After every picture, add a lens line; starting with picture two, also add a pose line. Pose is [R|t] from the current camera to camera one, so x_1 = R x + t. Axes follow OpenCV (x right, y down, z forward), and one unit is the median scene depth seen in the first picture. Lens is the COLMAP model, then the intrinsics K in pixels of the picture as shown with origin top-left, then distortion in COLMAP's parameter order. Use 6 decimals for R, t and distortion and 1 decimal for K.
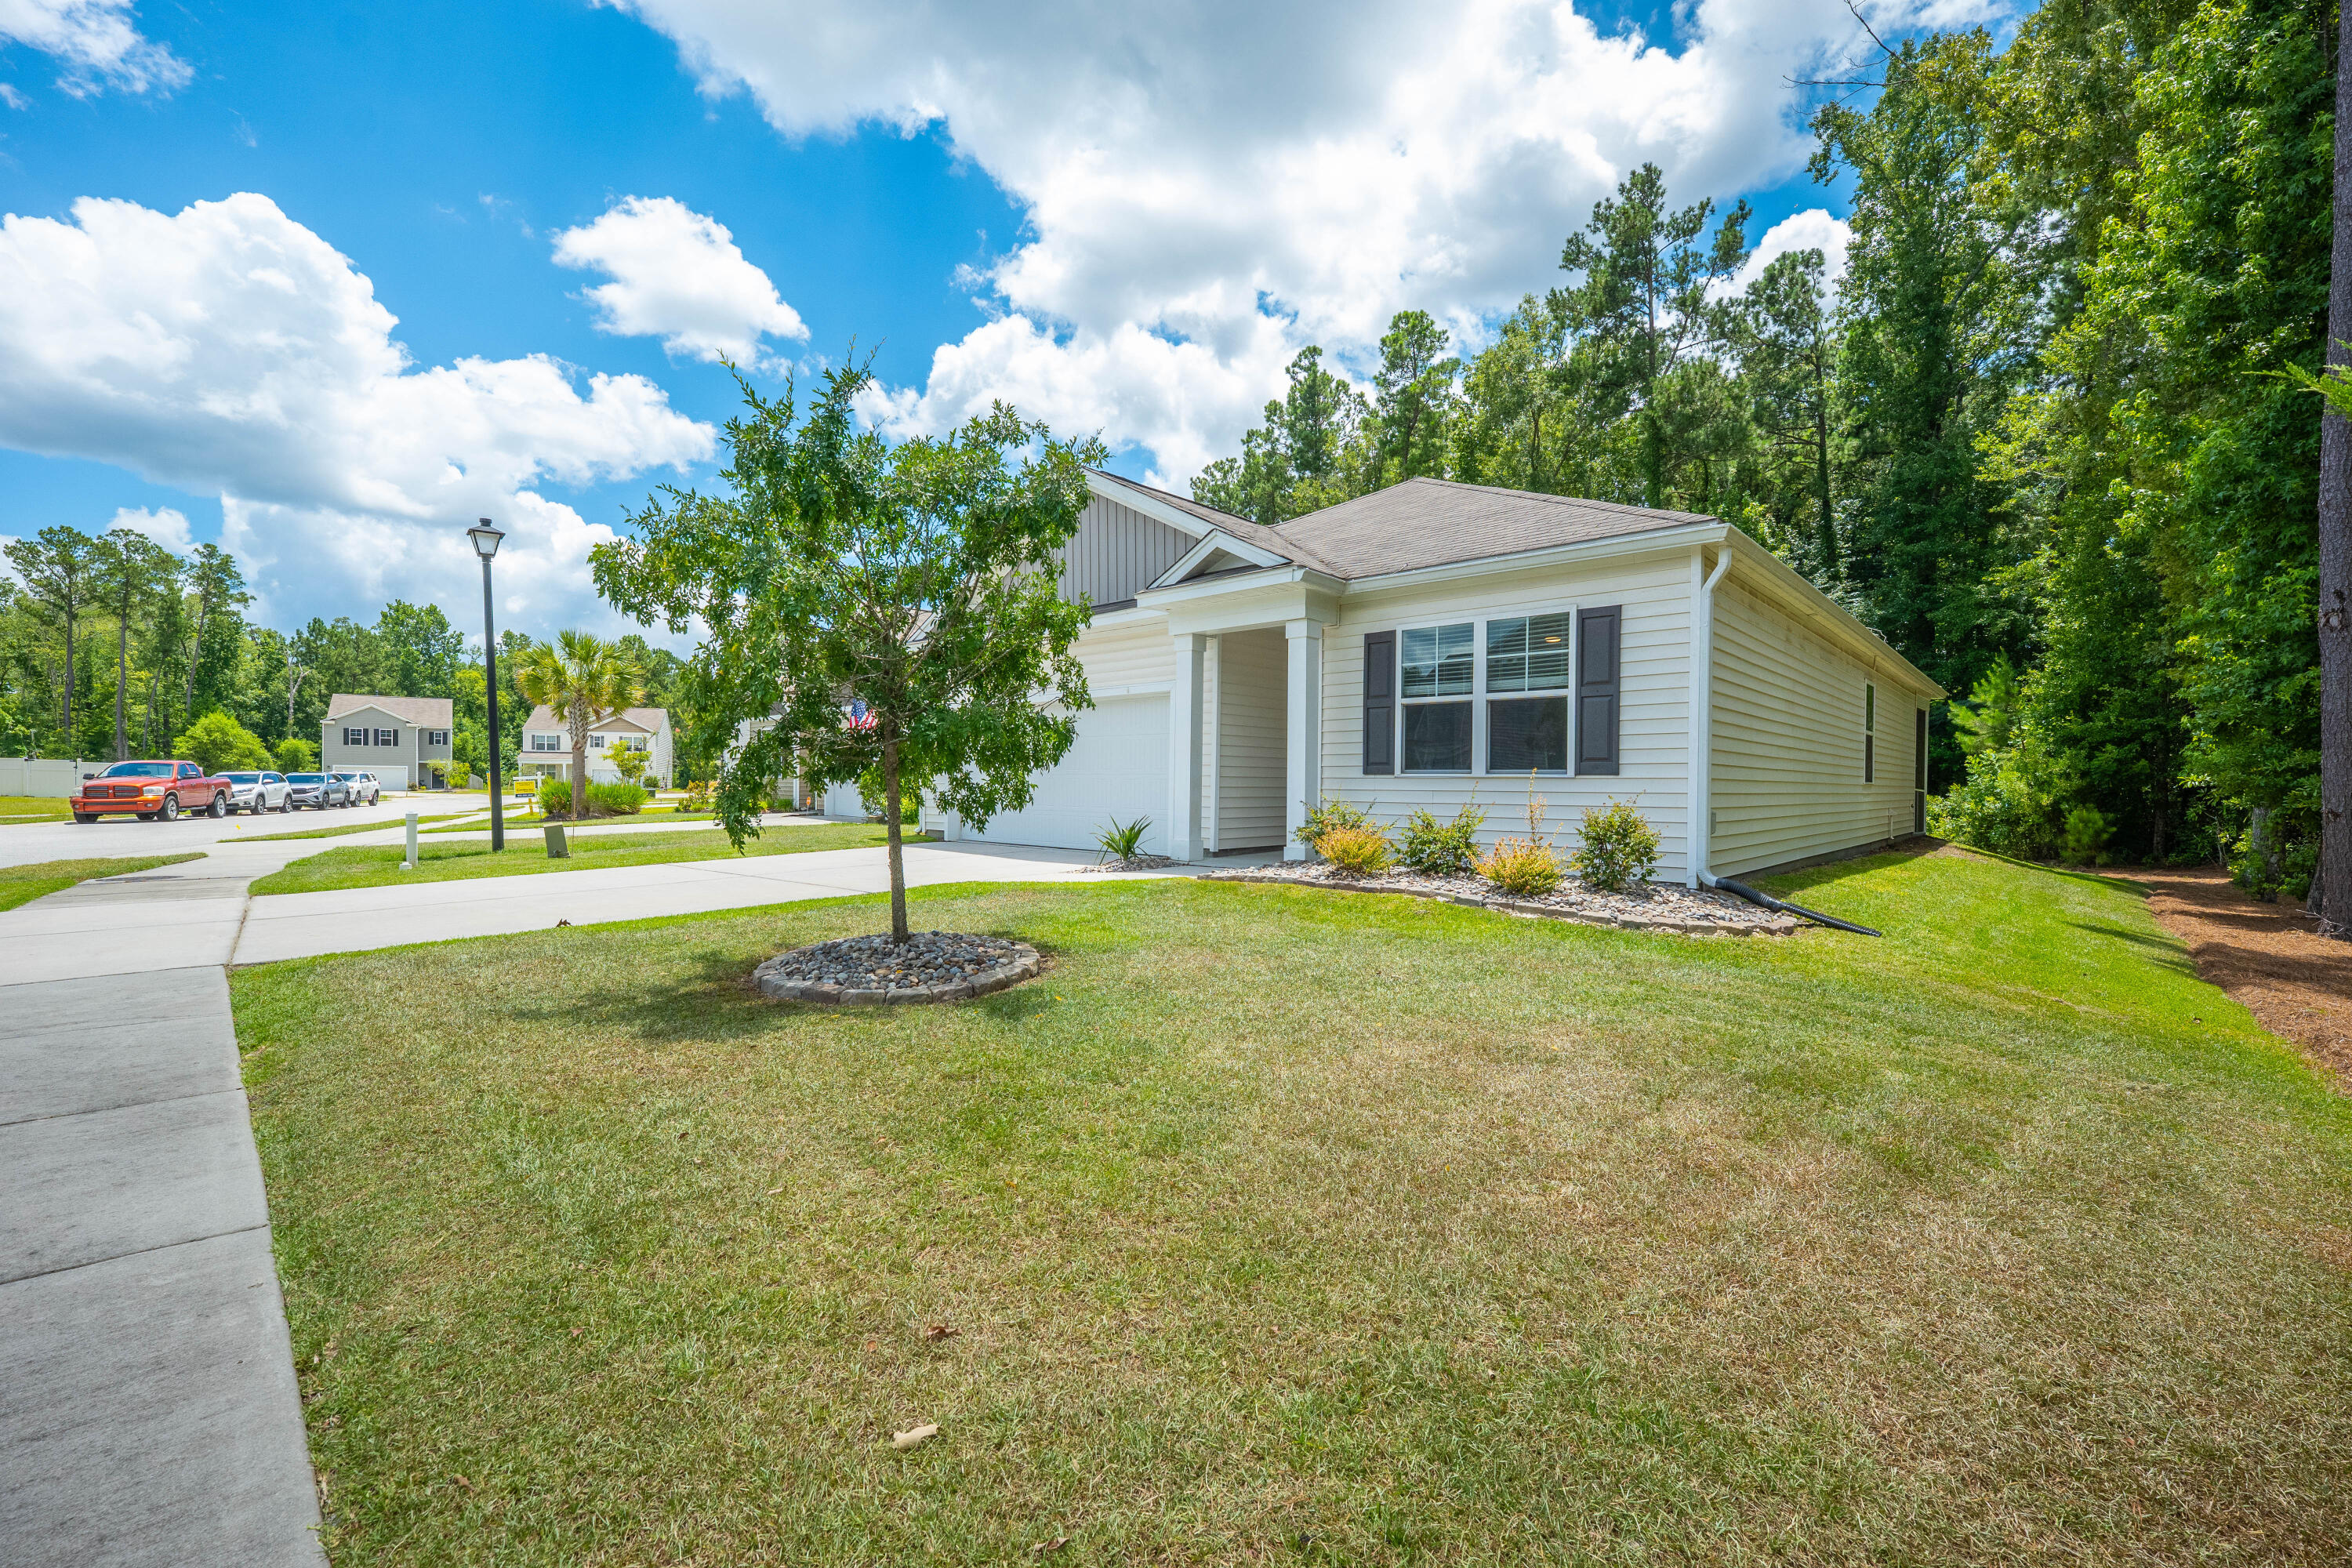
lens RADIAL K [[974.6, 0, 1176.0], [0, 974.6, 784.0], [0, 0, 1]] dist [-0.002352, -0.000523]
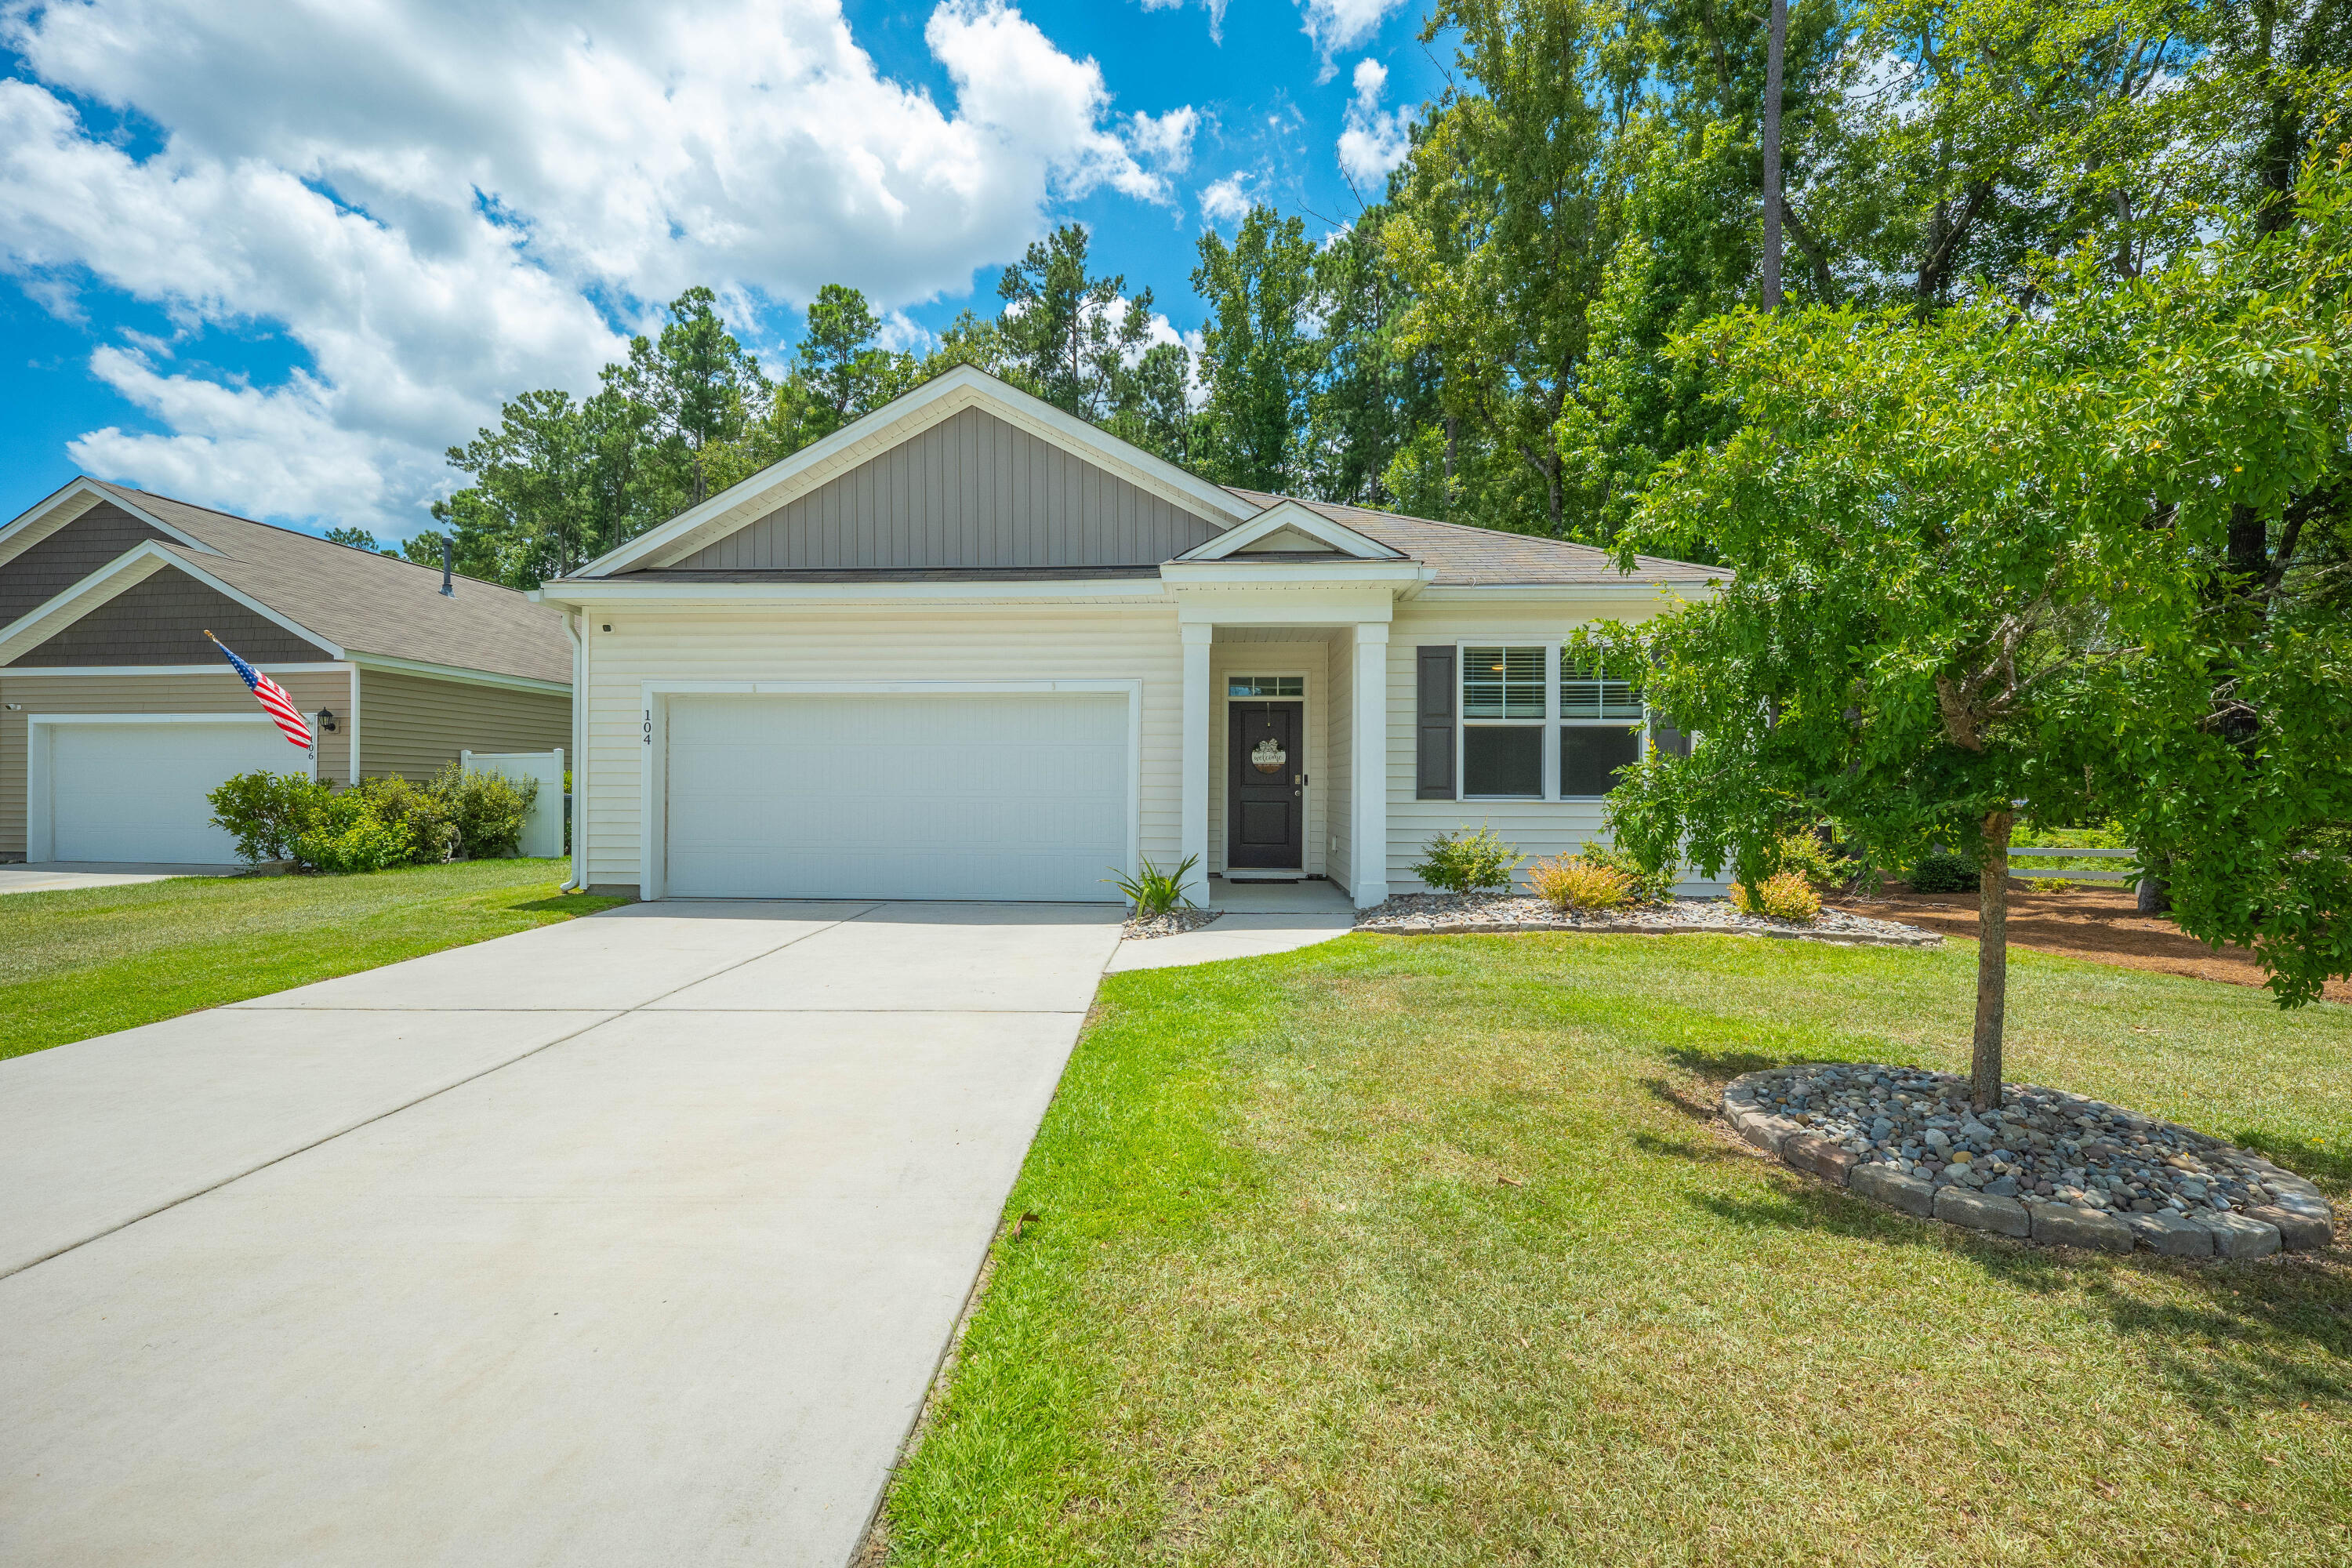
lens RADIAL K [[961.9, 0, 1144.3], [0, 961.9, 790.2], [0, 0, 1]] dist [0.025547, 0.000153]
pose [[0.764956, -0.002924, 0.644076, -0.563778], [0.003836, 0.999993, -0.000016, -0.018342], [-0.644072, 0.002483, 0.764961, 0.447734]]
